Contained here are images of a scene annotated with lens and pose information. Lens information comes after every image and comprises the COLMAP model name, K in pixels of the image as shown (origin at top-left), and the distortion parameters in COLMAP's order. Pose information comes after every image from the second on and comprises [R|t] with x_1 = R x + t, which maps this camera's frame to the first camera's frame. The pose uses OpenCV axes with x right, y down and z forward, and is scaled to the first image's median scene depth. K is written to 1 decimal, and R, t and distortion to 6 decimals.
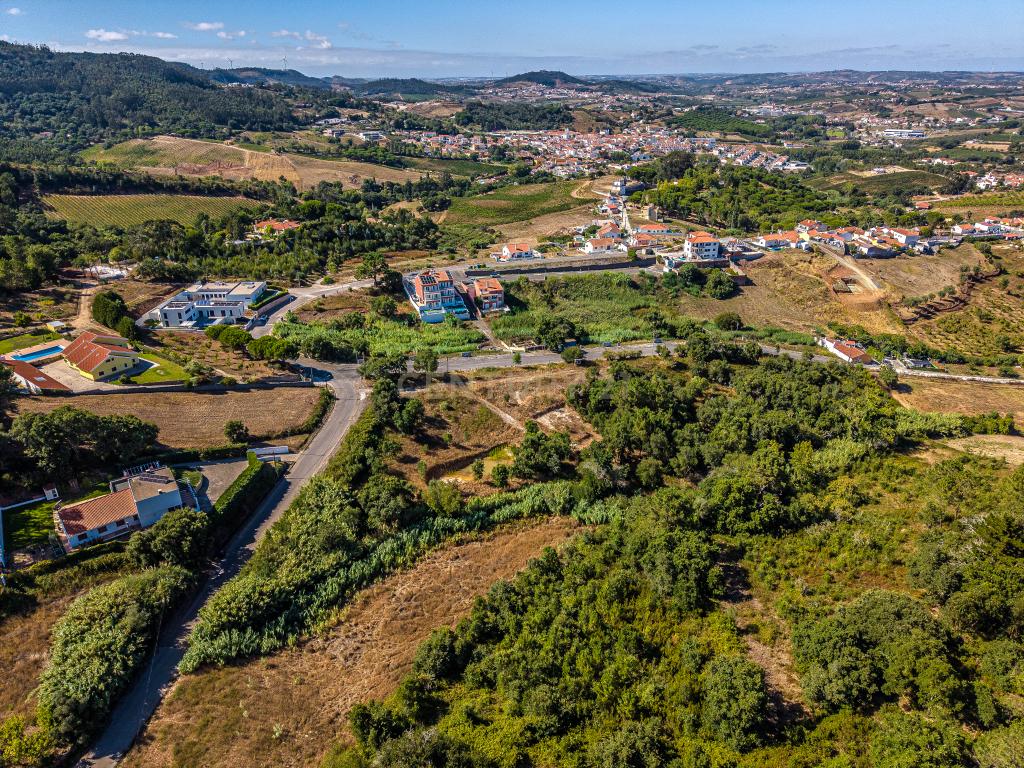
lens RADIAL K [[686.2, 0, 512.8], [0, 686.2, 384.2], [0, 0, 1]] dist [0.023106, -0.020750]
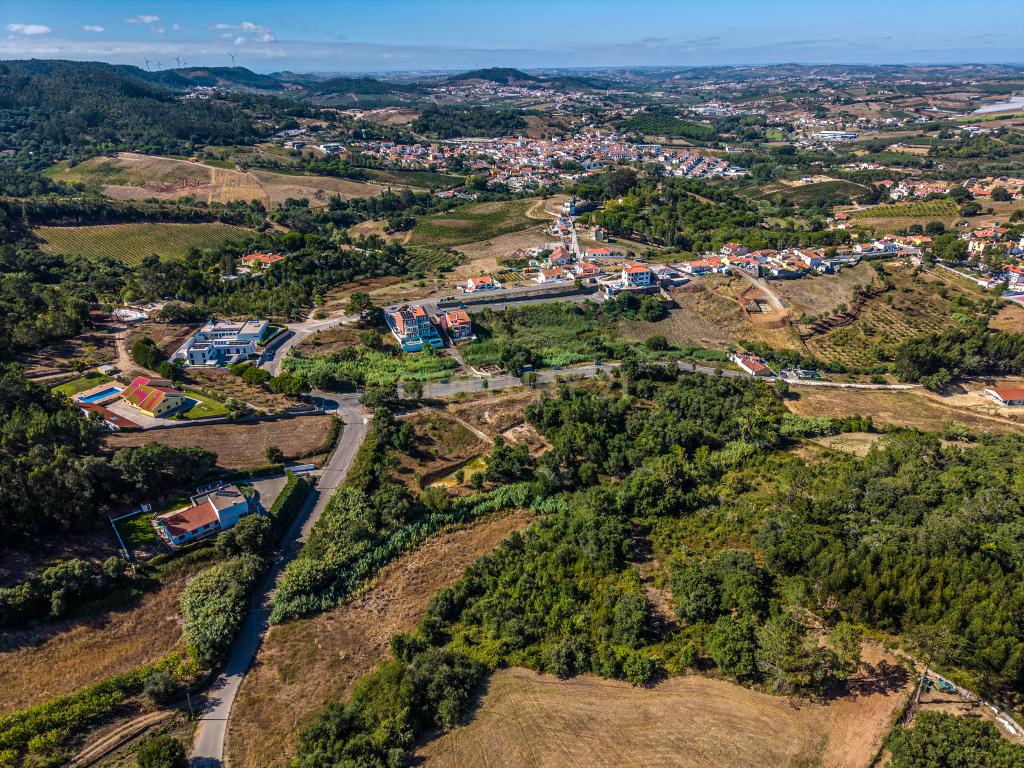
lens RADIAL K [[686.2, 0, 512.8], [0, 686.2, 383.9], [0, 0, 1]] dist [0.023106, -0.020750]
pose [[0.998004, -0.029060, 0.056066, -0.009820], [0.028517, 0.999539, 0.010463, -0.037605], [-0.056344, -0.008844, 0.998372, -0.189330]]
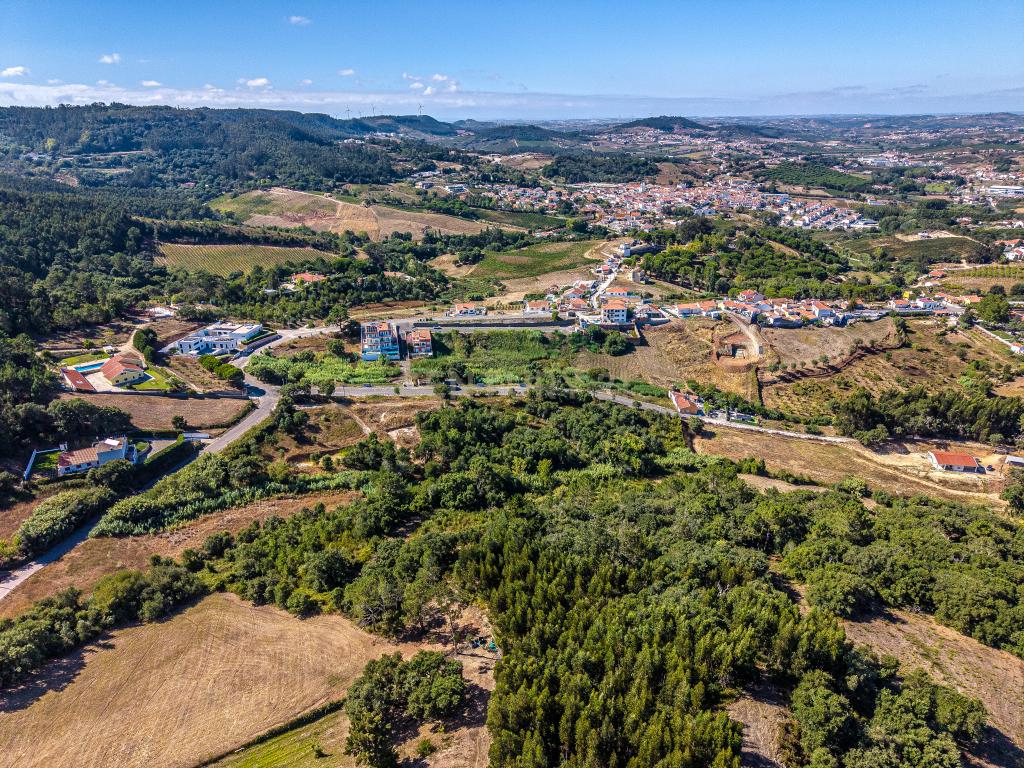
lens RADIAL K [[686.2, 0, 512.0], [0, 686.2, 388.8], [0, 0, 1]] dist [0.023106, -0.020750]
pose [[0.983365, 0.066952, -0.168853, 0.362610], [-0.074253, 0.996542, -0.037296, -0.004202], [0.165772, 0.049213, 0.984935, -0.269536]]
